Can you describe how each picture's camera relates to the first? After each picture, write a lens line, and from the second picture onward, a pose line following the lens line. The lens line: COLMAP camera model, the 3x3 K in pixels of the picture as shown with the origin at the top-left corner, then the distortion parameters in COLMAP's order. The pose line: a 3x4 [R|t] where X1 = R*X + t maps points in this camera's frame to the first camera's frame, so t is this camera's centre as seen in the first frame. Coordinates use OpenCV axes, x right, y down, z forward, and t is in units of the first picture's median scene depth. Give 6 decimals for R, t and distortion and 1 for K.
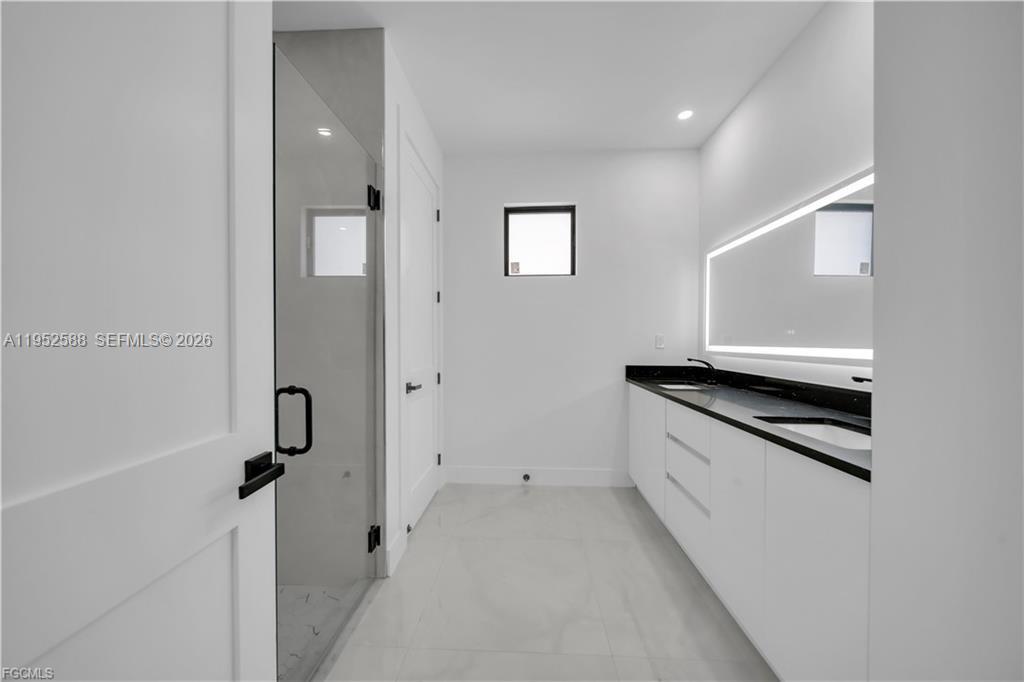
lens RADIAL K [[355.9, 0, 511.5], [0, 355.9, 342.9], [0, 0, 1]] dist [0.001922, -0.000060]
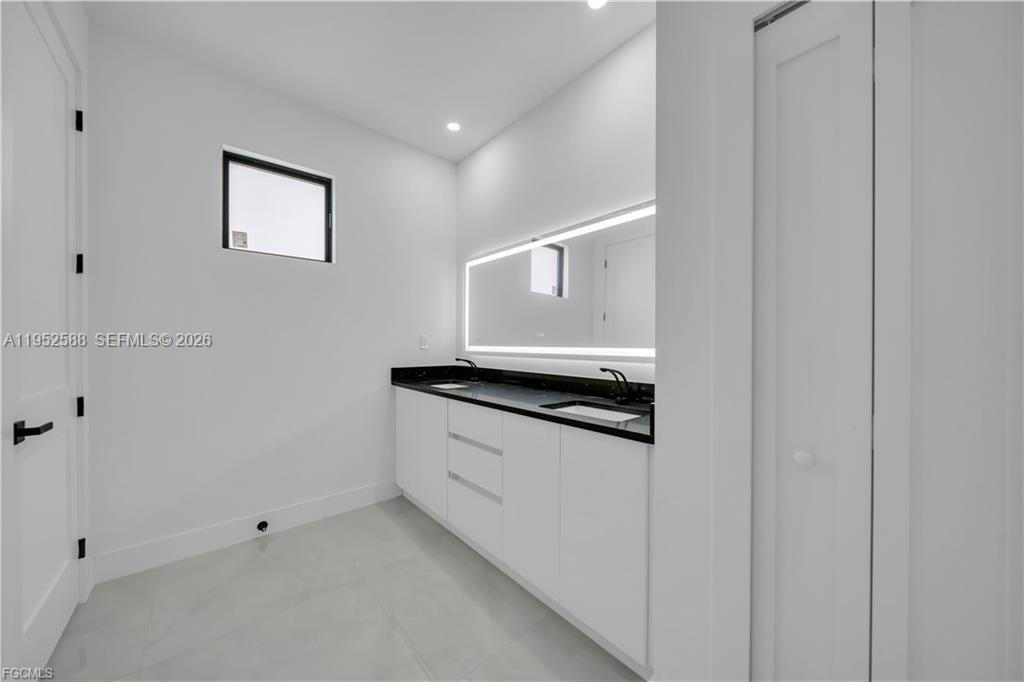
lens RADIAL K [[355.9, 0, 511.5], [0, 355.9, 342.9], [0, 0, 1]] dist [0.001922, -0.000060]
pose [[0.720370, 0.001156, 0.693589, -0.117730], [0.000139, 0.999998, -0.001811, -0.000320], [-0.693590, 0.001401, 0.720369, 0.126800]]
